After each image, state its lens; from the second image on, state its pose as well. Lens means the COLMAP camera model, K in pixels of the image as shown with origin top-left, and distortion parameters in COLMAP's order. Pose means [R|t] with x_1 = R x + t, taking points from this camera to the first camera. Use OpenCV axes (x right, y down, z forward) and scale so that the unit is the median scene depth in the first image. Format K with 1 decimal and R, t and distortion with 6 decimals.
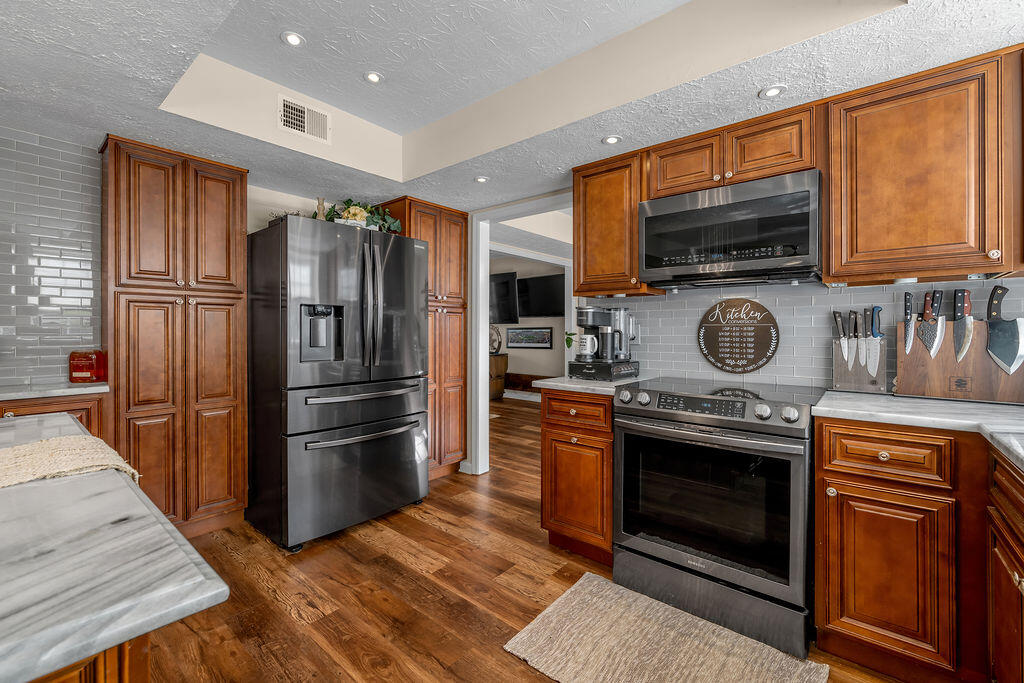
lens RADIAL K [[425.6, 0, 520.3], [0, 425.6, 331.6], [0, 0, 1]] dist [-0.004161, 0.000492]
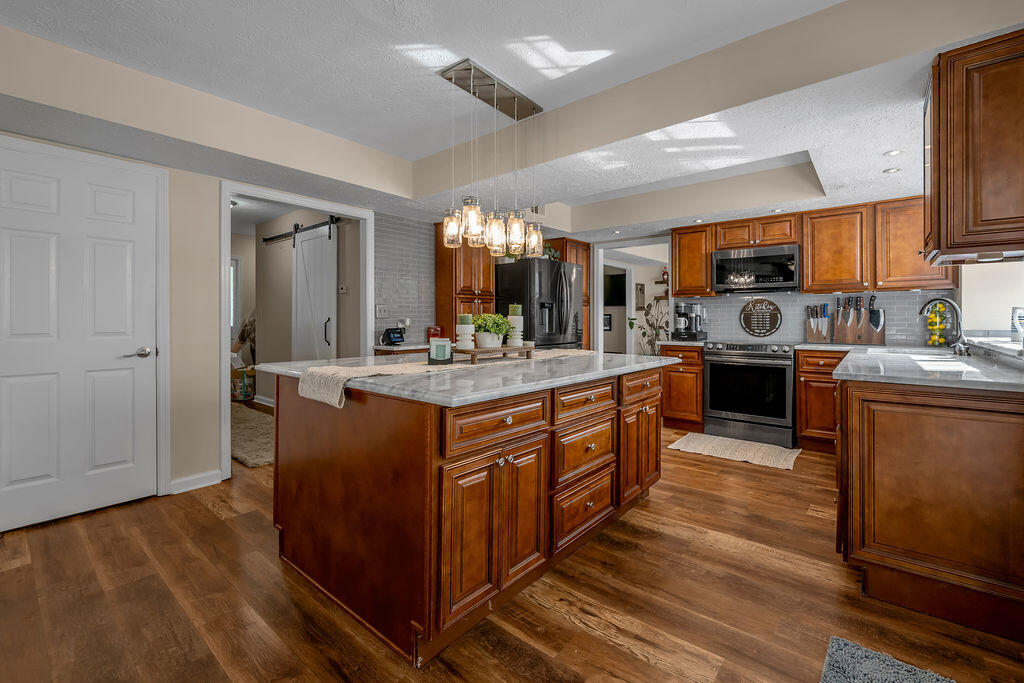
lens RADIAL K [[425.6, 0, 530.7], [0, 425.6, 318.6], [0, 0, 1]] dist [-0.004161, 0.000492]
pose [[0.999943, -0.003184, 0.010183, -0.693062], [0.003195, 0.999994, -0.001121, 0.015042], [-0.010180, 0.001153, 0.999948, -1.156382]]
